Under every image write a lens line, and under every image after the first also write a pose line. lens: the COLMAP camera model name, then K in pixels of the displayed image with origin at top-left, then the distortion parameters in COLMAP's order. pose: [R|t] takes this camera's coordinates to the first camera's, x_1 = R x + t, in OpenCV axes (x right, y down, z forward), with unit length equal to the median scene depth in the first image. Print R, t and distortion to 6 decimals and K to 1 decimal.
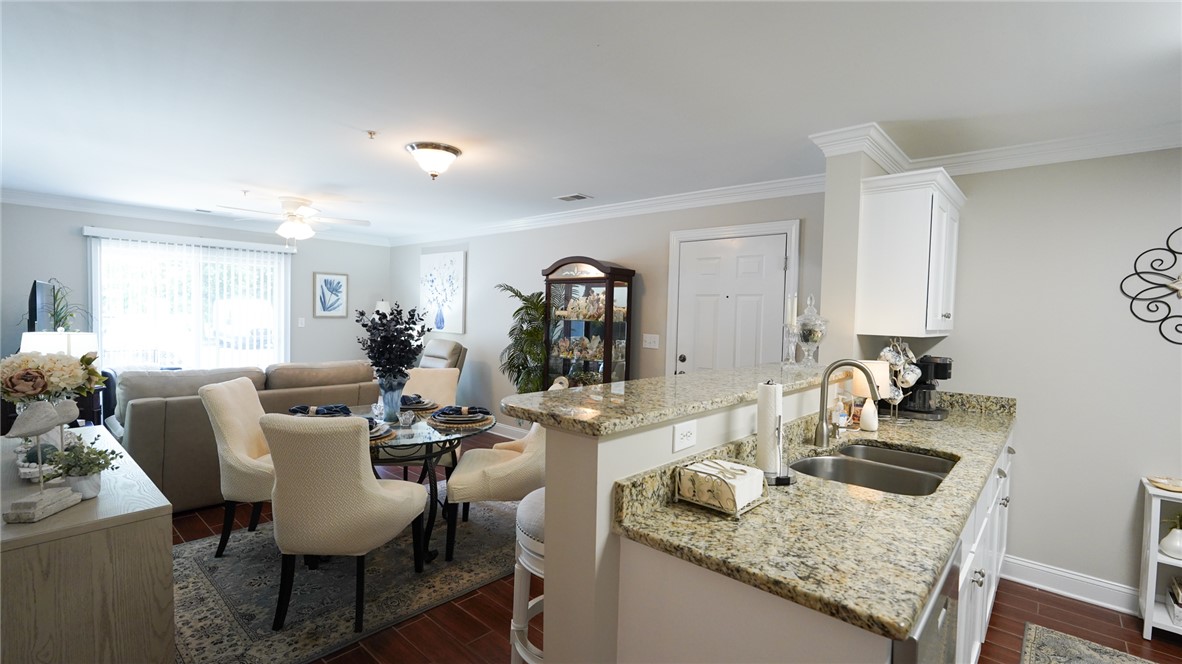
lens RADIAL K [[526.6, 0, 591.0], [0, 526.6, 332.0], [0, 0, 1]] dist [-0.021458, 0.008941]
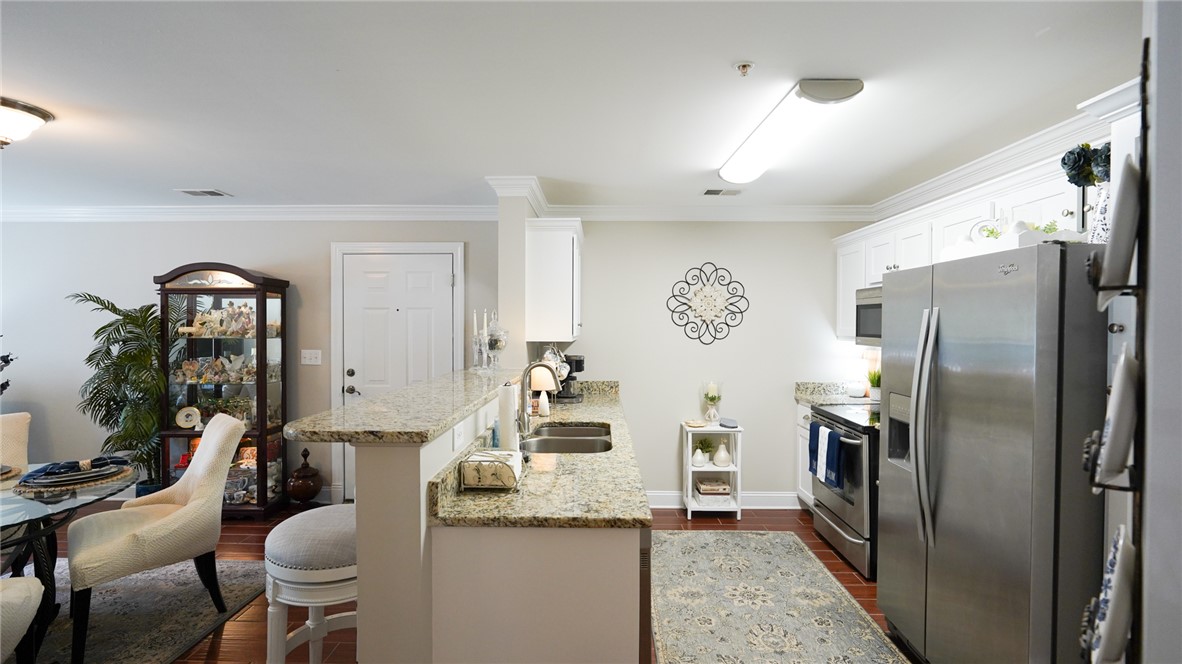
lens RADIAL K [[526.6, 0, 591.0], [0, 526.6, 332.0], [0, 0, 1]] dist [-0.021458, 0.008941]
pose [[0.751752, -0.031882, 0.658675, -0.209755], [0.041071, 0.999155, 0.001487, -0.013868], [-0.658166, 0.025935, 0.752426, -0.050795]]
